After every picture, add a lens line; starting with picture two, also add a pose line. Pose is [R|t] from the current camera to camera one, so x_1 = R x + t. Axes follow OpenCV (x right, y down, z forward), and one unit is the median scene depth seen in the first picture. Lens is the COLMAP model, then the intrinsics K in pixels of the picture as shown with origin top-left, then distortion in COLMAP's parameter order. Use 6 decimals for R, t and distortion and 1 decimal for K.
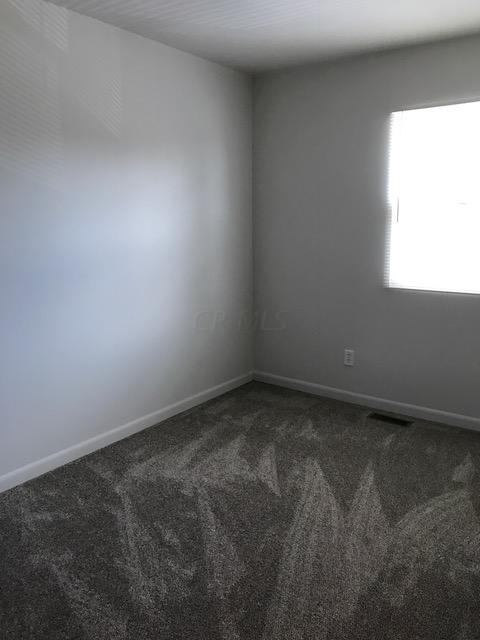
lens RADIAL K [[522.4, 0, 240.0], [0, 522.4, 320.0], [0, 0, 1]] dist [0.043311, -0.001900]
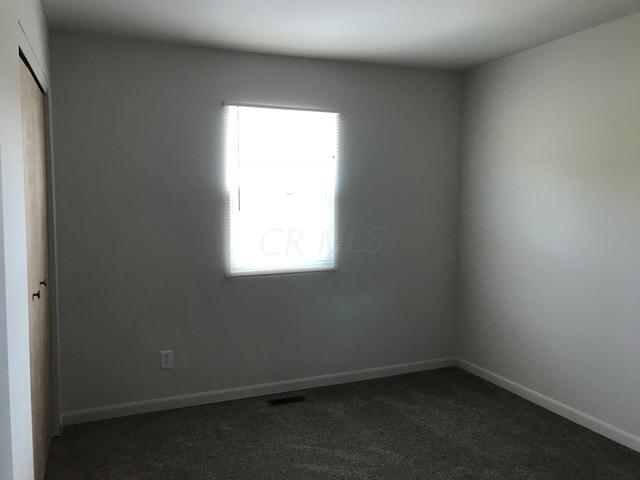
lens RADIAL K [[522.4, 0, 320.0], [0, 522.4, 240.0], [0, 0, 1]] dist [0.043311, -0.001900]
pose [[0.503105, -0.069805, 0.861402, -0.506782], [0.167168, 0.985769, -0.017752, -0.083848], [-0.847904, 0.152930, 0.507614, 0.353872]]
